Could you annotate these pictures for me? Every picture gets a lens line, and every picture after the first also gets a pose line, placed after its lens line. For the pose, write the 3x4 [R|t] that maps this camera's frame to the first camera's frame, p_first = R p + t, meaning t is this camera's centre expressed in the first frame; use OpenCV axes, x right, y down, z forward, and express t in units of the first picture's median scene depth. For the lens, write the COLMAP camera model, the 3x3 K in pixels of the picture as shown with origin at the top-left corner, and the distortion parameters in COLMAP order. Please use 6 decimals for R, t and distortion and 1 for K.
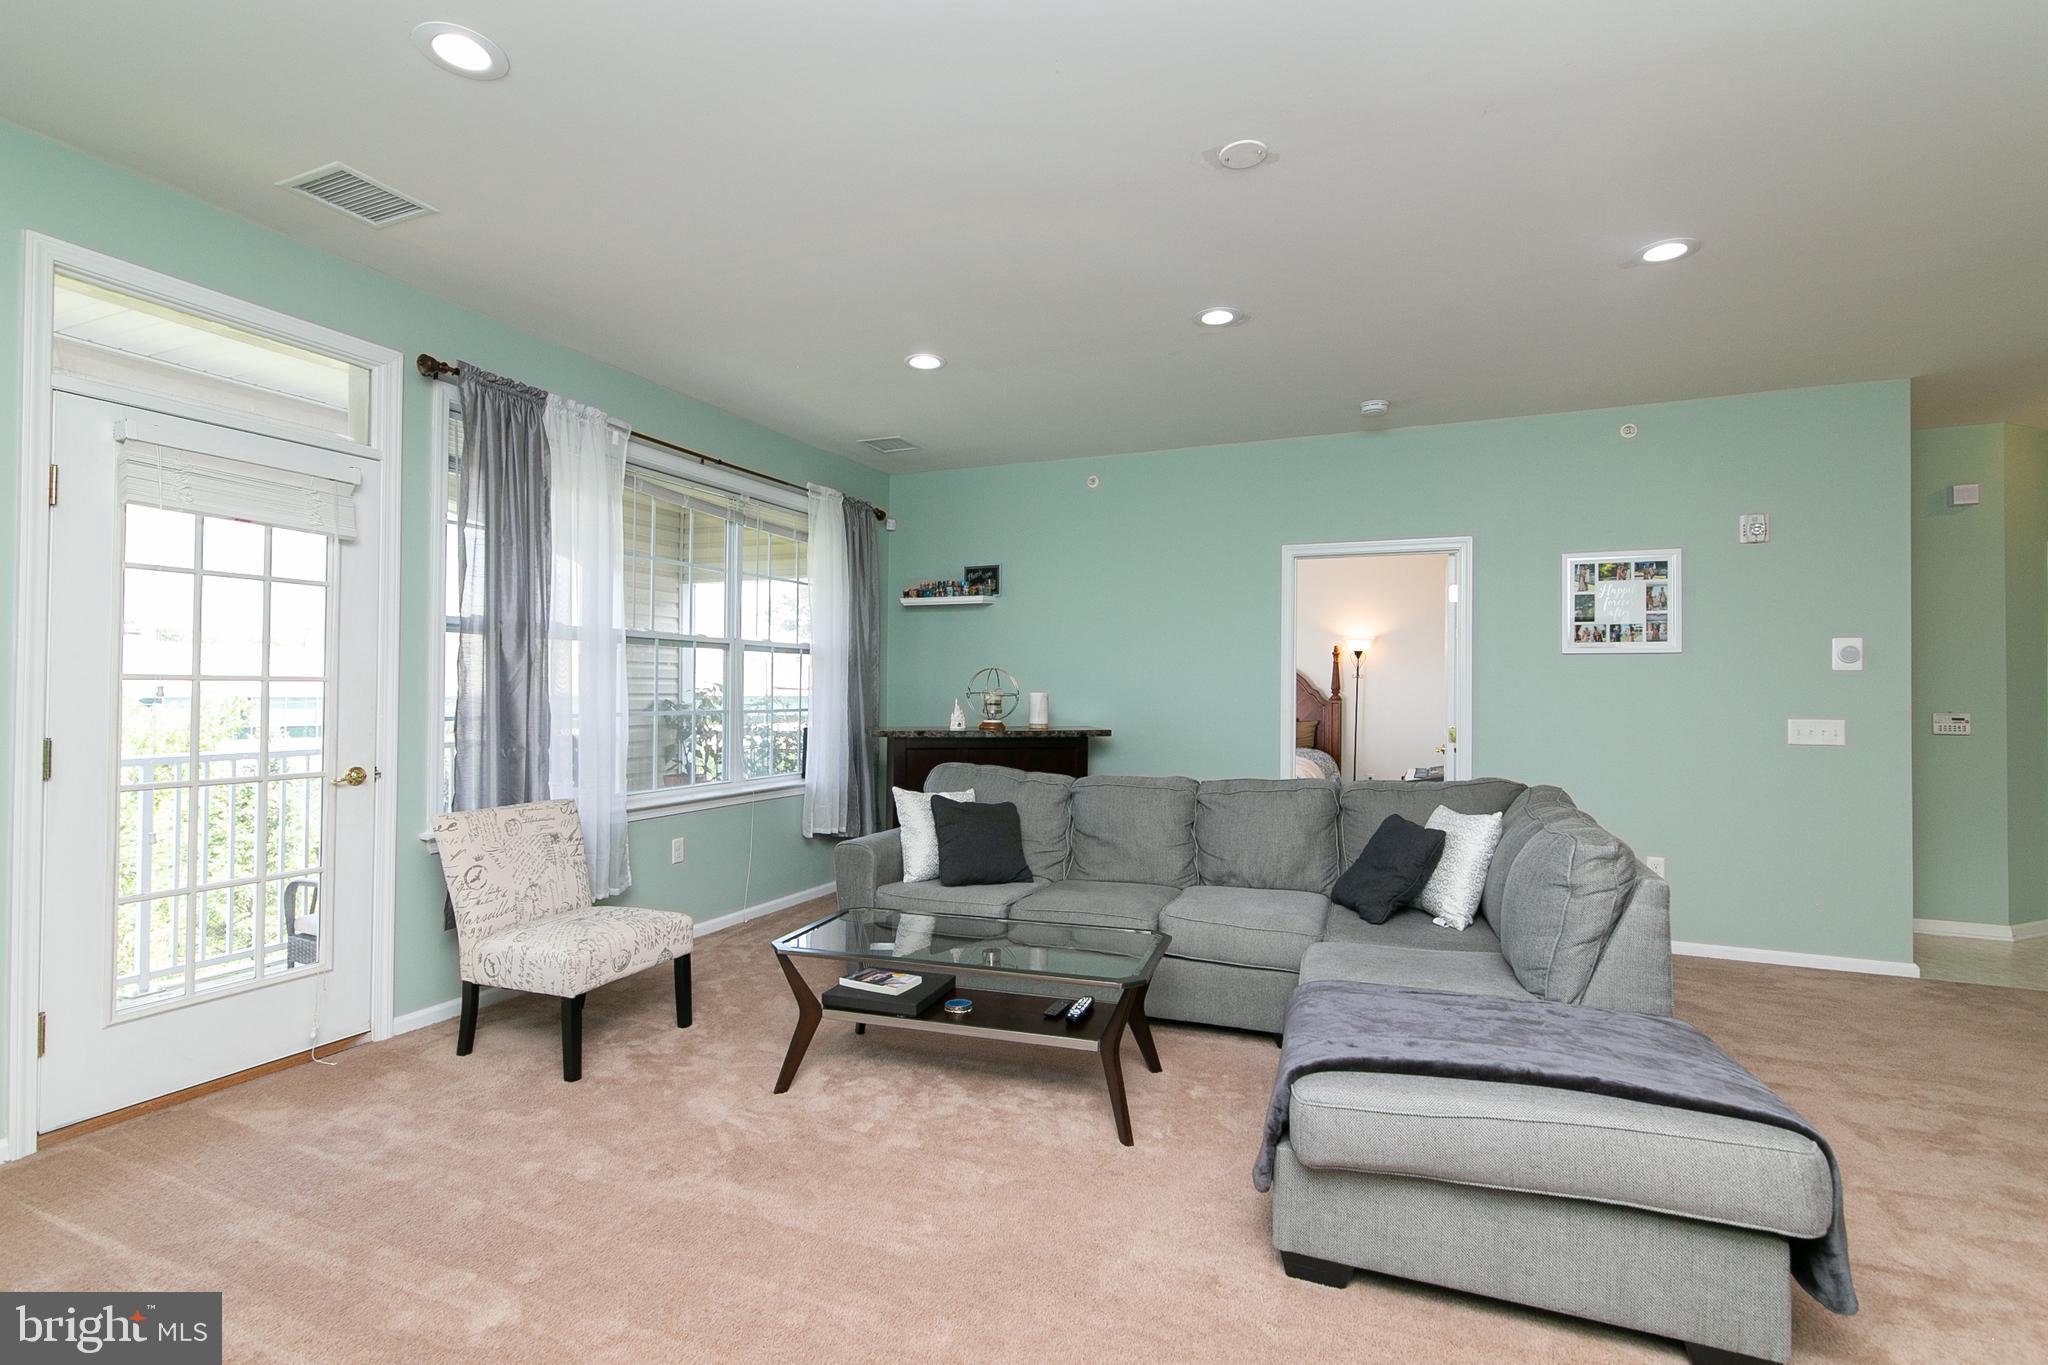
lens RADIAL K [[949.3, 0, 1024.0], [0, 949.3, 682.5], [0, 0, 1]] dist [0.000834, 0.000091]
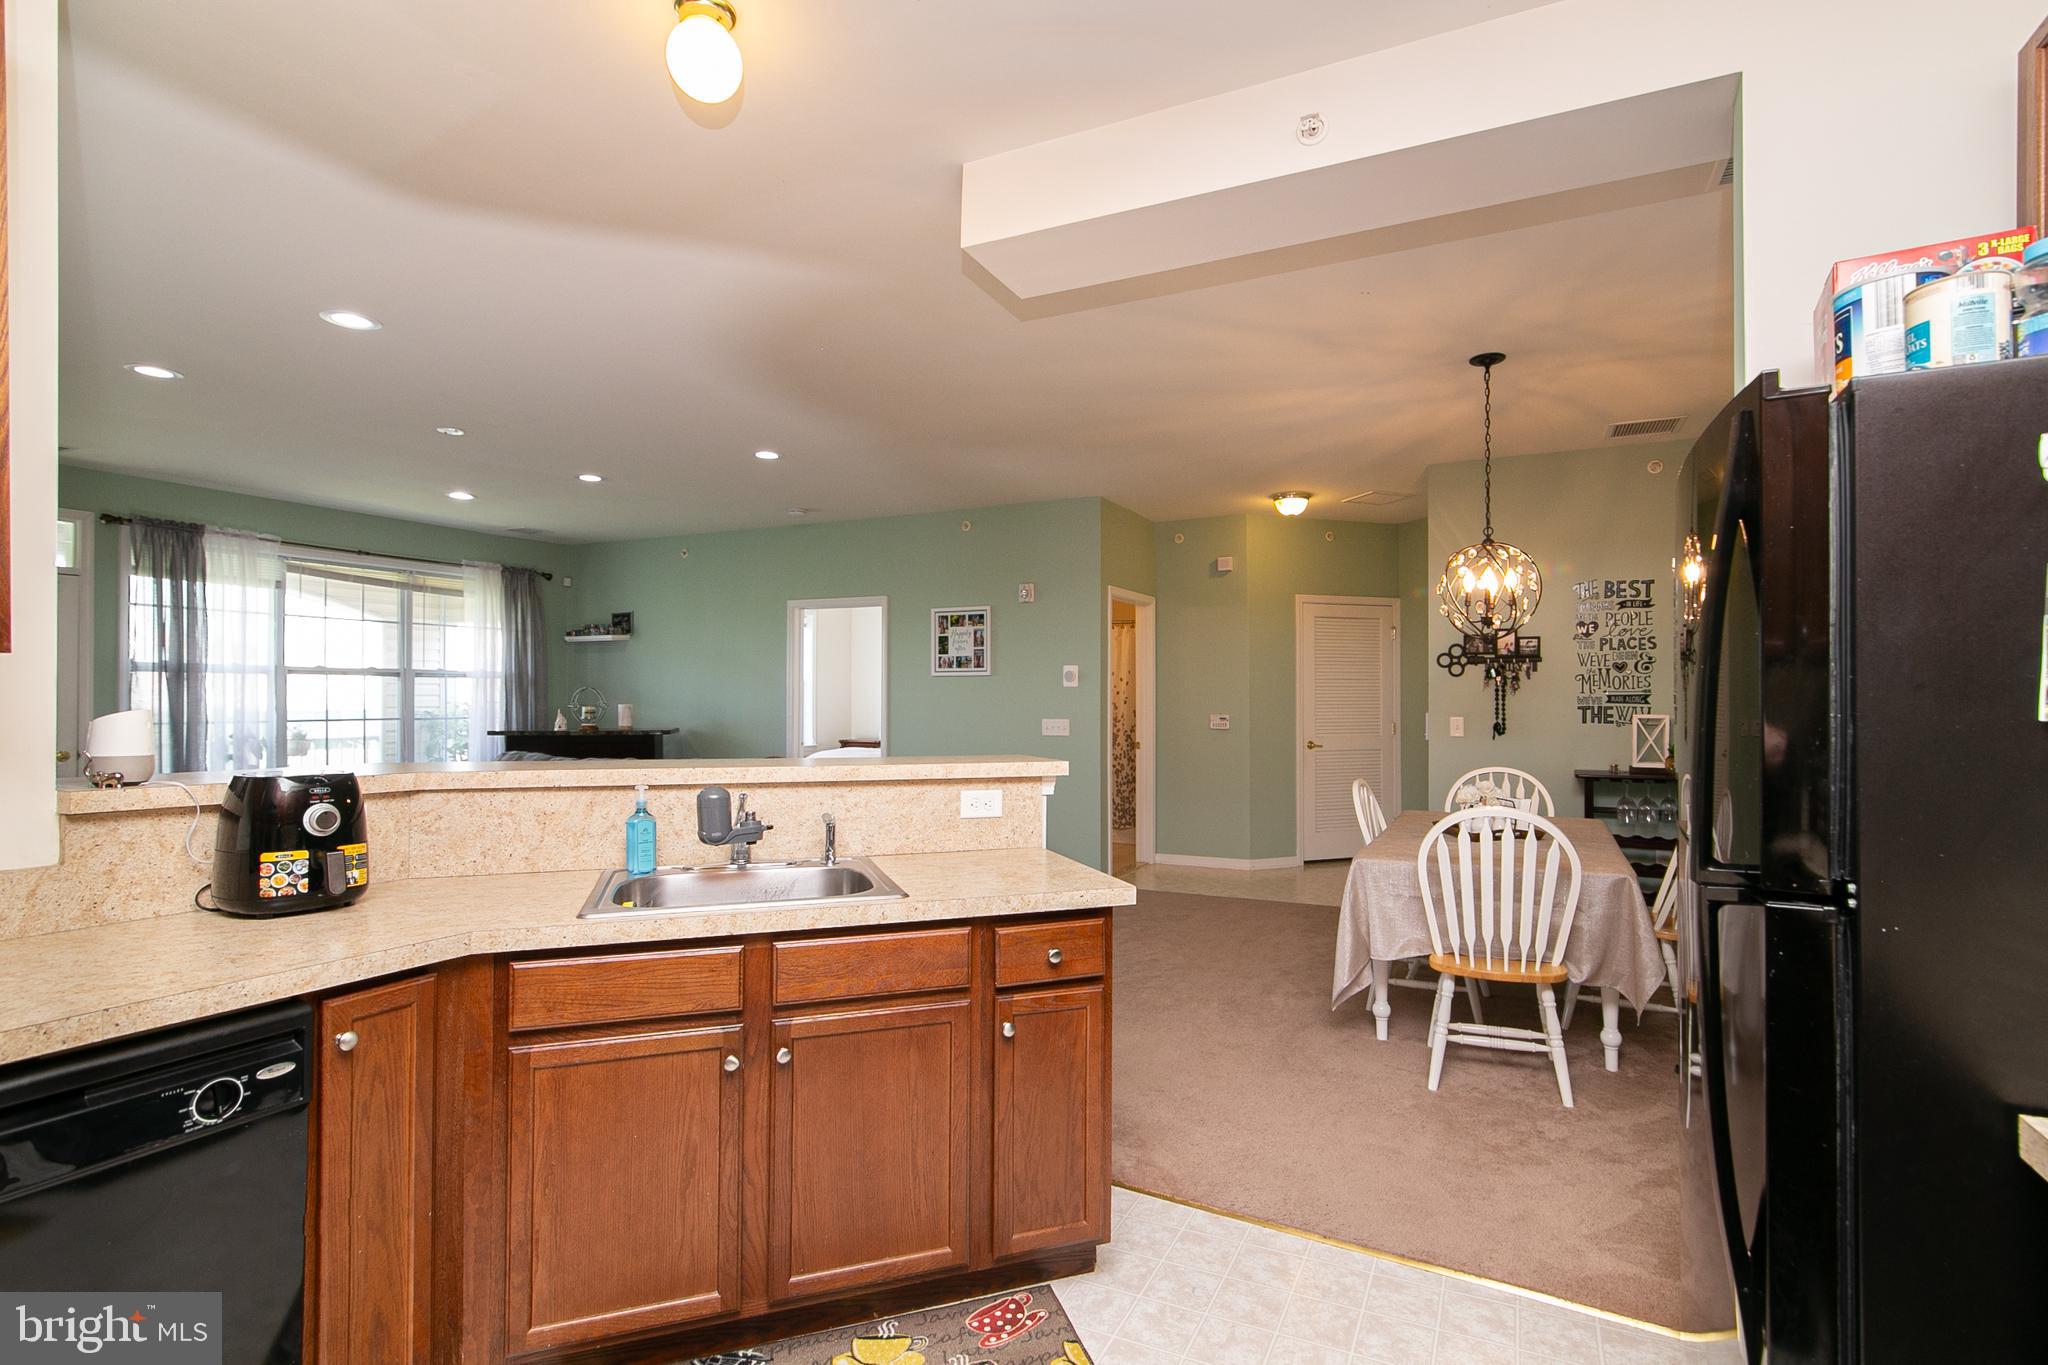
lens RADIAL K [[963.5, 0, 1063.2], [0, 963.5, 692.0], [0, 0, 1]] dist [-0.000598, -0.000223]
pose [[0.999686, -0.006804, -0.024107, 0.825971], [0.006823, 0.999976, 0.000688, -0.004919], [0.024102, -0.000853, 0.999709, -0.510372]]
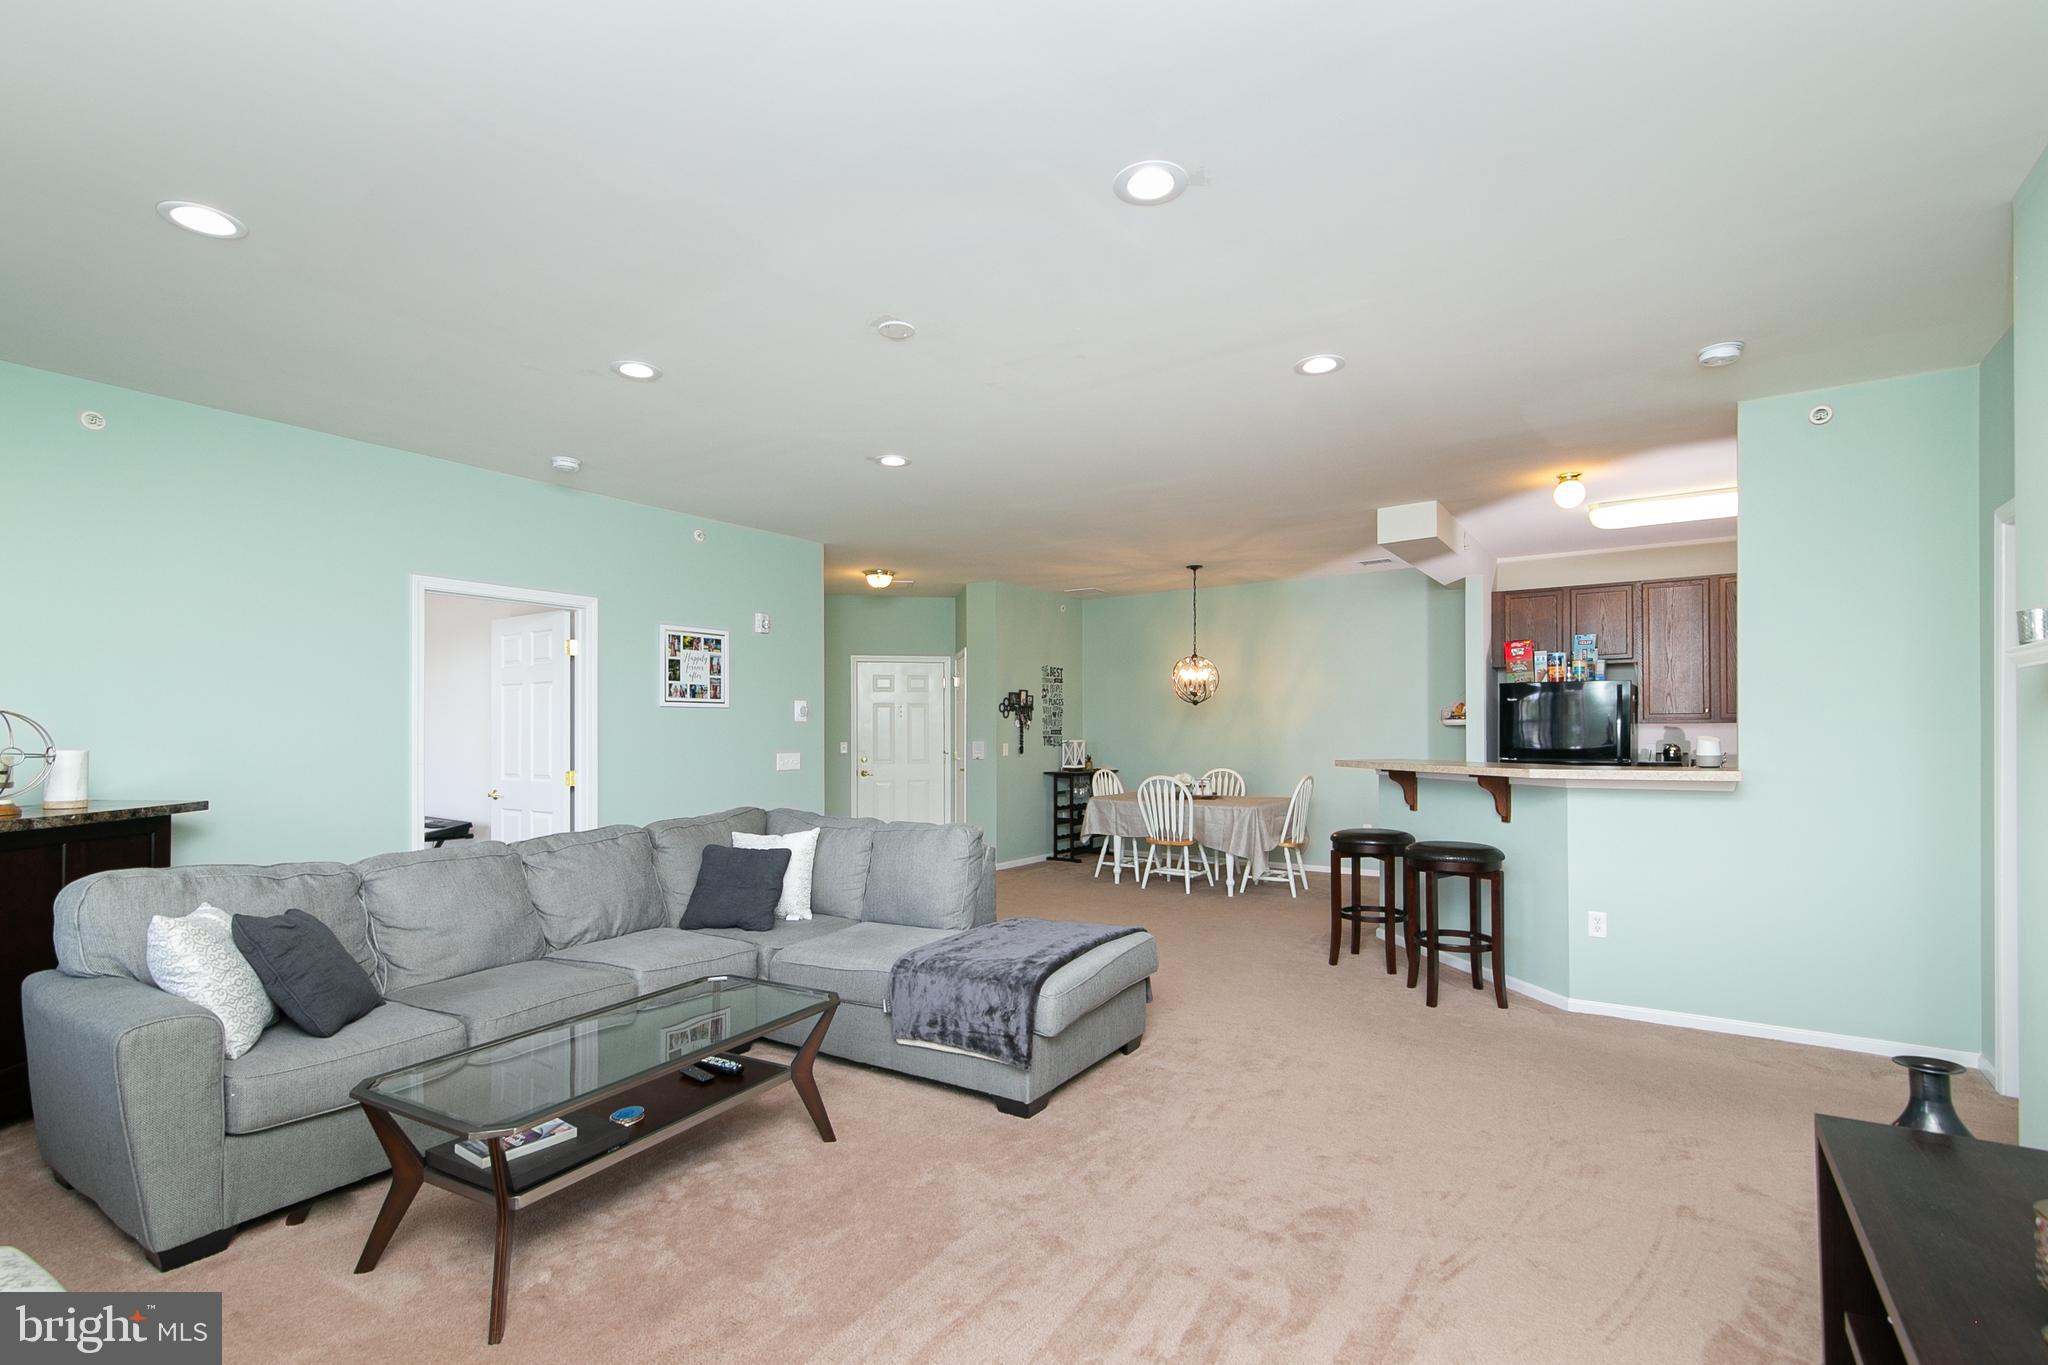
lens RADIAL K [[933.6, 0, 1026.2], [0, 933.6, 727.5], [0, 0, 1]] dist [0.000114, 0.001149]
pose [[0.189752, -0.004183, 0.981823, -0.533377], [-0.003507, 0.999982, 0.004938, -0.010737], [-0.981826, -0.004380, 0.189734, 0.318546]]
